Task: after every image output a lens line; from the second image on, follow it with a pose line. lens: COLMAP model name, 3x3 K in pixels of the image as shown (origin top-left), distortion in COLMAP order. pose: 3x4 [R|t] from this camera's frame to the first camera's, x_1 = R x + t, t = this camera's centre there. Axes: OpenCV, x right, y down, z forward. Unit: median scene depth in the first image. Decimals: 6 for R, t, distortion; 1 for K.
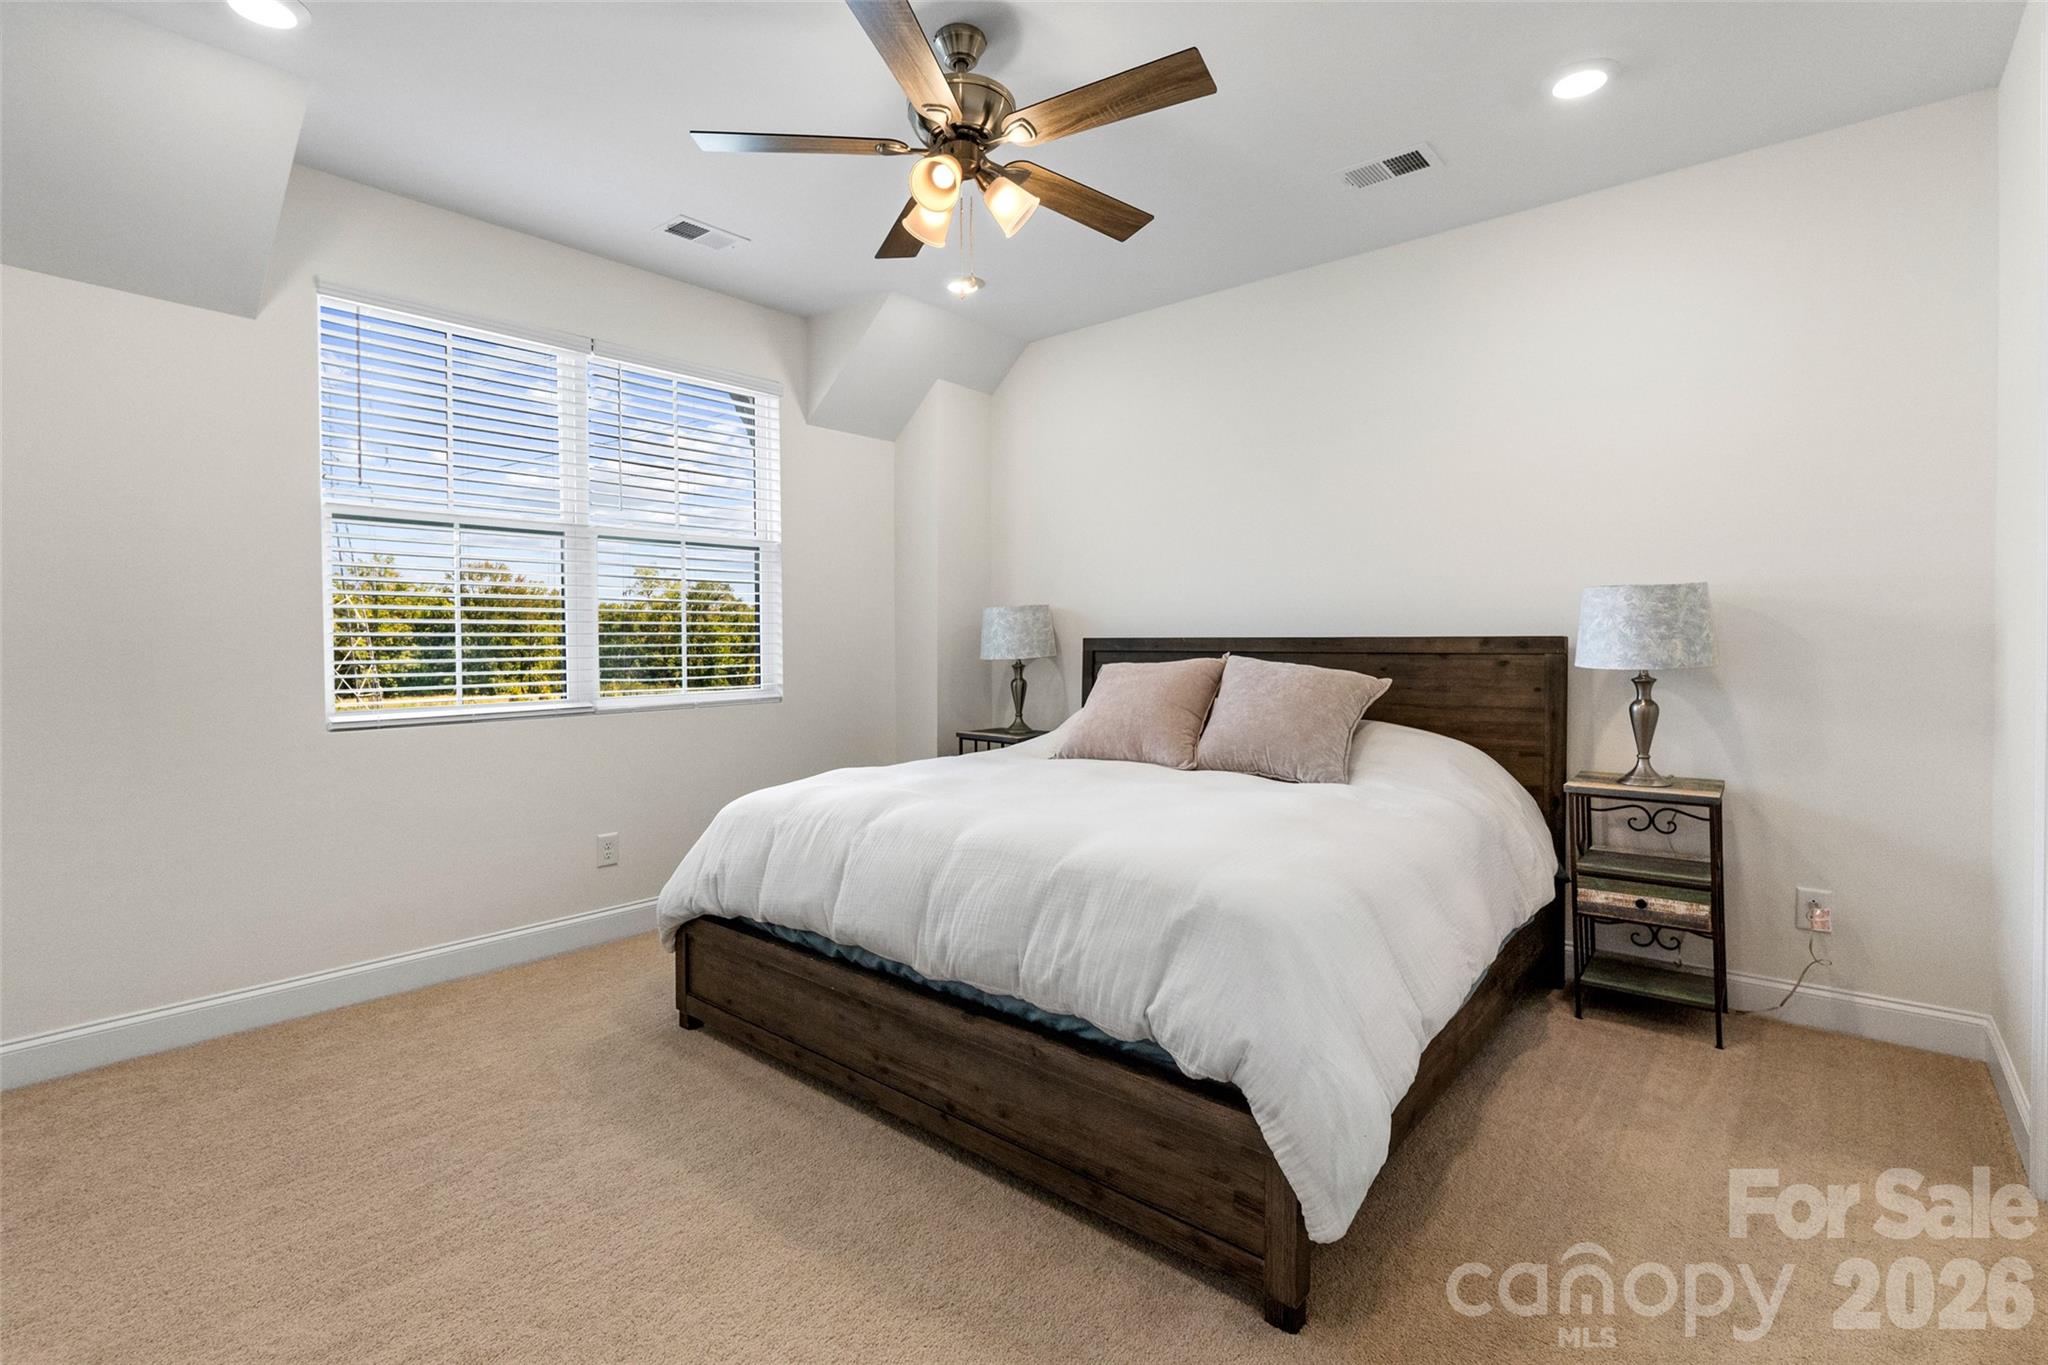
lens RADIAL K [[971.8, 0, 1013.2], [0, 971.8, 664.3], [0, 0, 1]] dist [-0.002893, -0.000886]
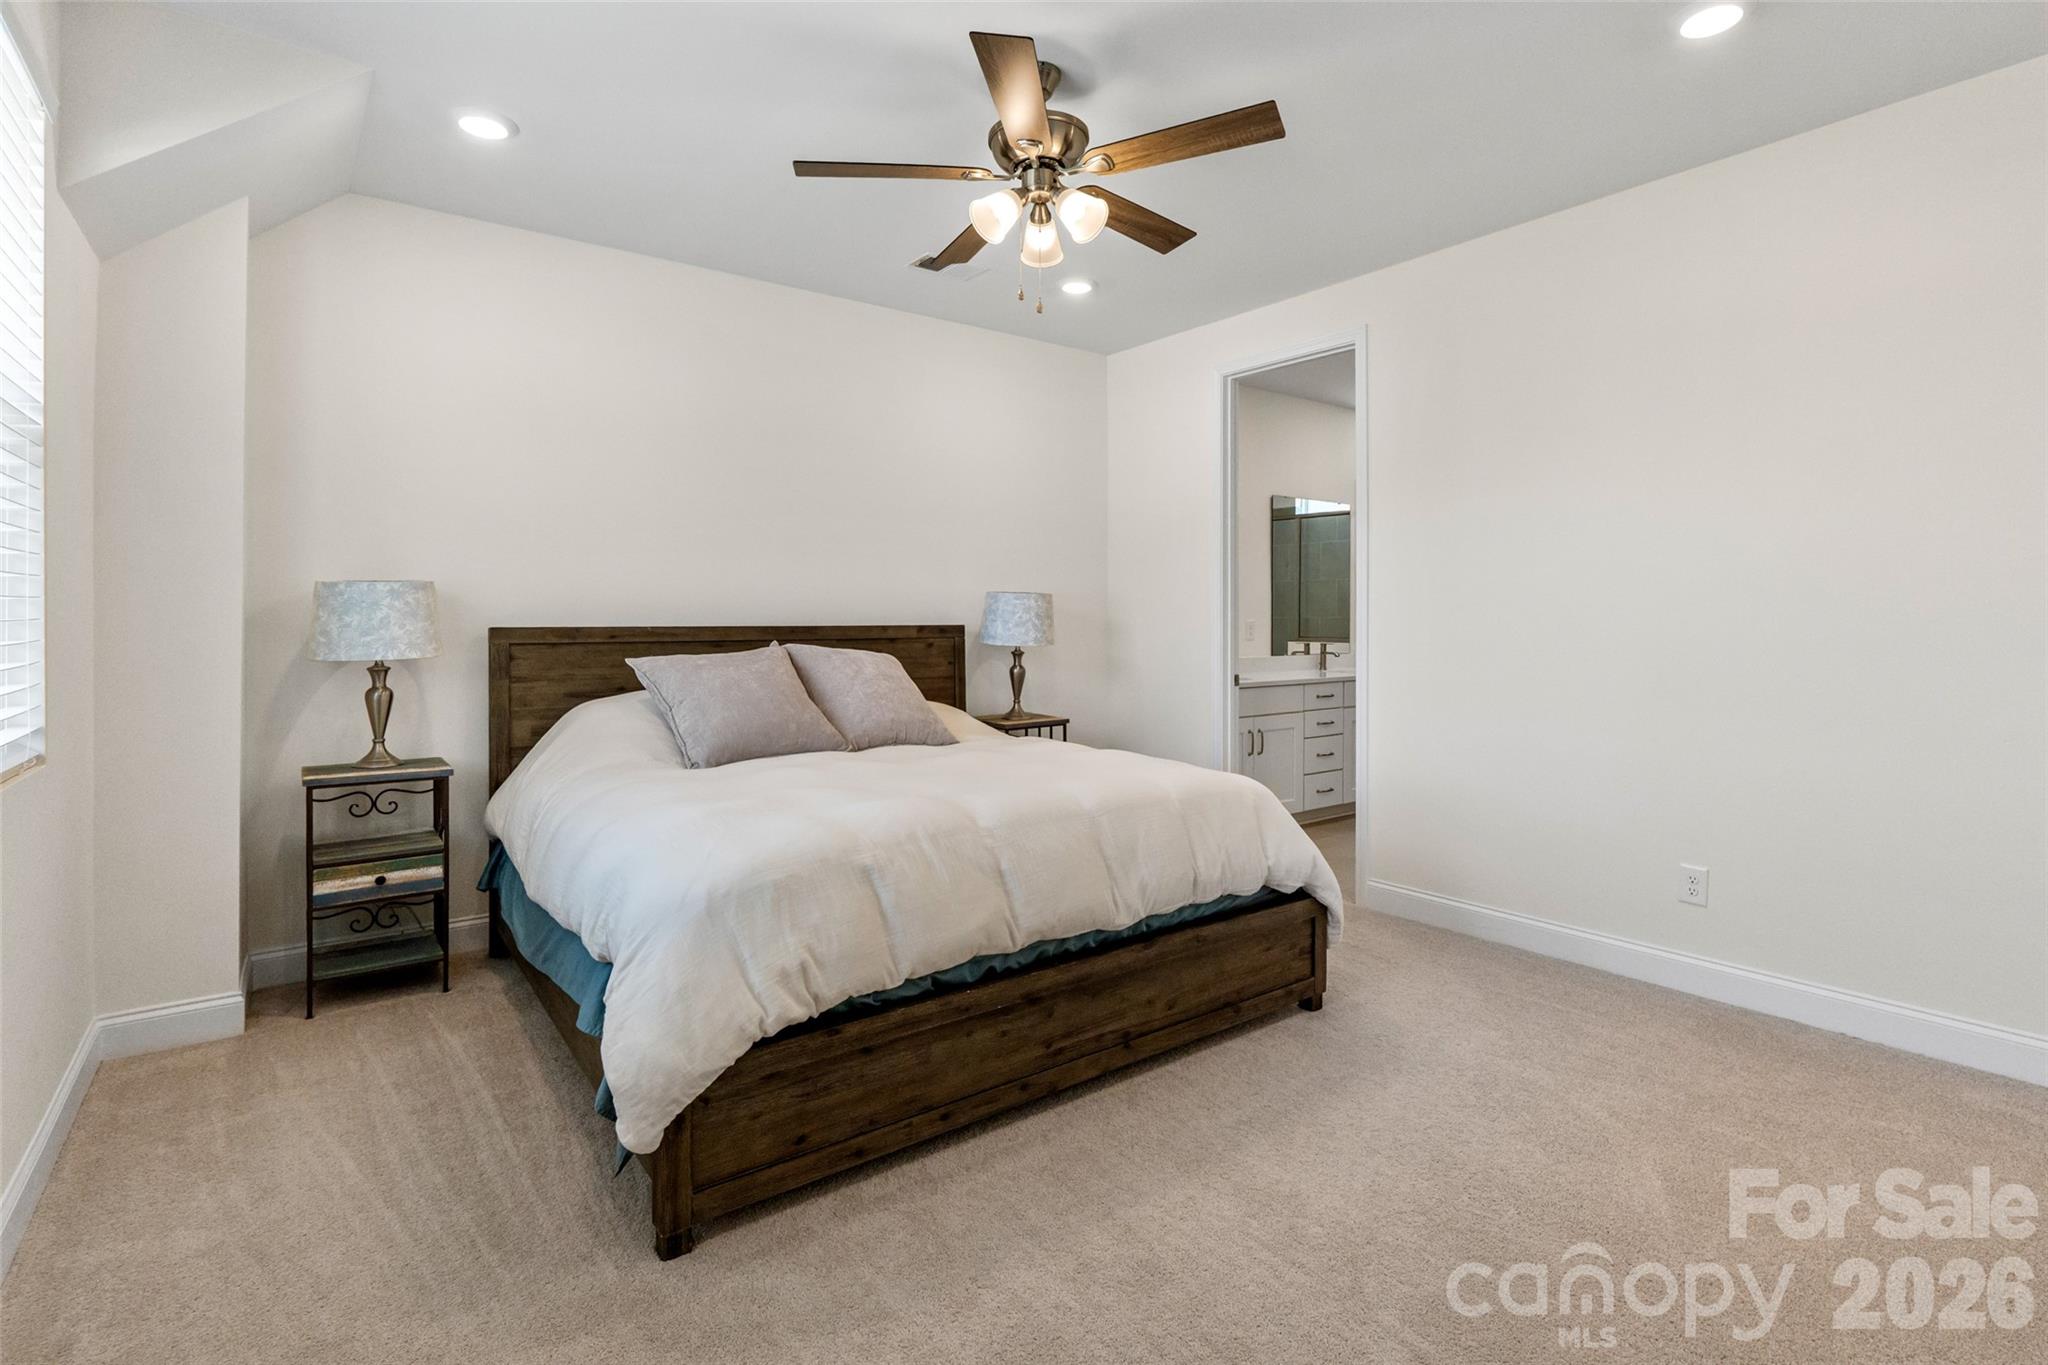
lens RADIAL K [[971.8, 0, 1028.2], [0, 971.8, 619.0], [0, 0, 1]] dist [-0.002893, -0.000886]
pose [[0.202964, 0.002653, 0.979183, -0.945260], [0.024696, 0.999664, -0.007827, -0.026669], [-0.978875, 0.025771, 0.202830, 0.668964]]
